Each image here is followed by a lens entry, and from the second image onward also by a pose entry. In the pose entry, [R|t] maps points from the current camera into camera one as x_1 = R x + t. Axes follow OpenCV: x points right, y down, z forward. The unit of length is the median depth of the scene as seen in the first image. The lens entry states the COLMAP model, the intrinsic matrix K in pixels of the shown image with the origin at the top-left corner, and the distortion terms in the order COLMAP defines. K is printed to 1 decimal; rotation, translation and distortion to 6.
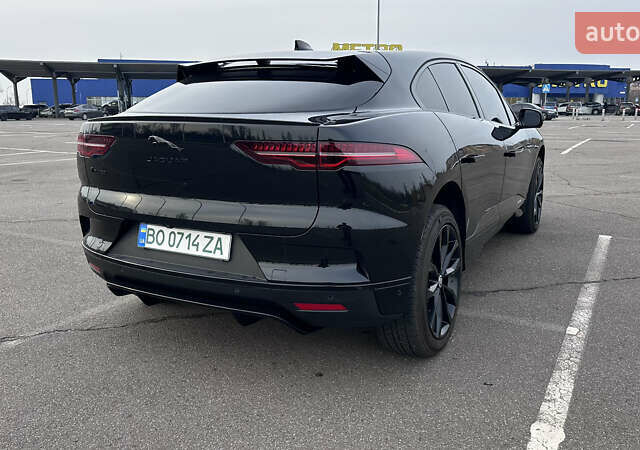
lens RADIAL K [[560.2, 0, 318.4], [0, 560.2, 223.0], [0, 0, 1]] dist [0.147469, -0.264238]
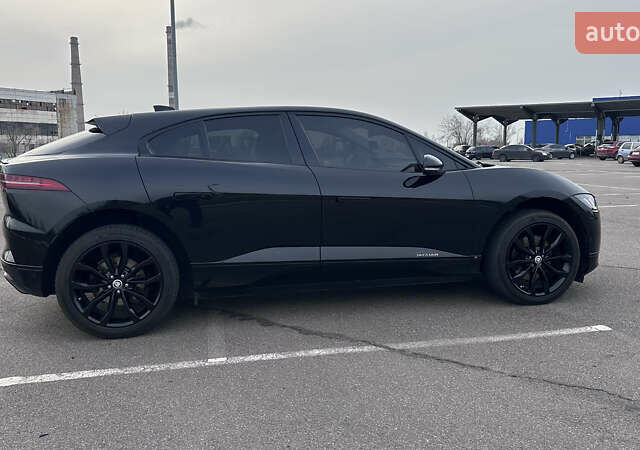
lens RADIAL K [[560.2, 0, 318.4], [0, 560.2, 223.0], [0, 0, 1]] dist [0.147469, -0.264238]
pose [[0.668317, 0.096430, -0.737600, 1.648412], [-0.145419, 0.989367, -0.002415, -0.113860], [0.729525, 0.108876, 0.675233, 0.478697]]
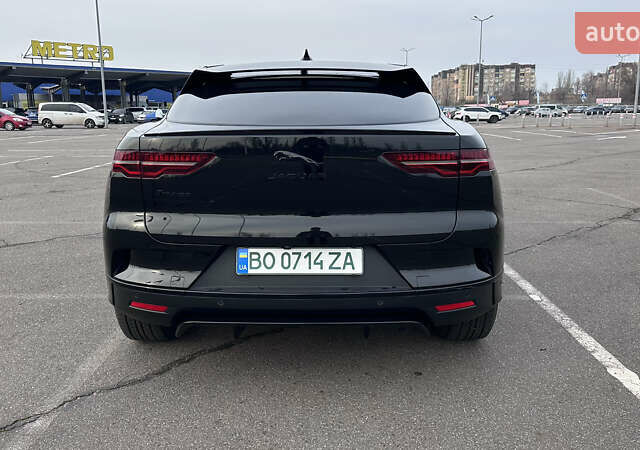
lens RADIAL K [[560.2, 0, 318.4], [0, 560.2, 223.0], [0, 0, 1]] dist [0.147469, -0.264238]
pose [[0.879880, -0.092104, 0.466185, -0.643303], [0.095890, 0.995269, 0.015652, -0.043003], [-0.465421, 0.030930, 0.884549, 0.157594]]
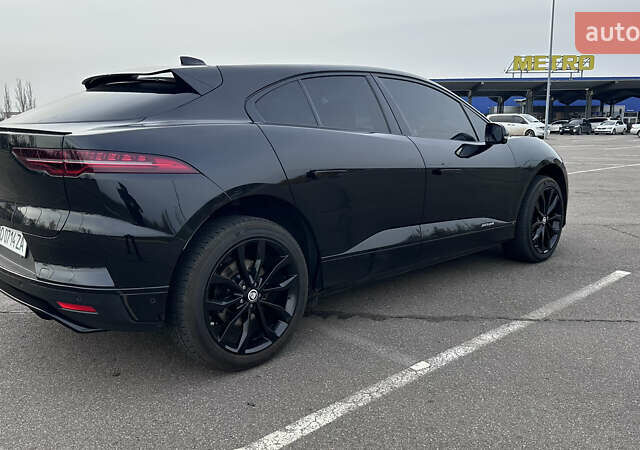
lens RADIAL K [[560.2, 0, 318.4], [0, 560.2, 223.0], [0, 0, 1]] dist [0.147469, -0.264238]
pose [[0.952434, 0.053419, -0.300027, 0.676513], [-0.061626, 0.997938, -0.017950, -0.014358], [0.298450, 0.035585, 0.953762, 0.106515]]
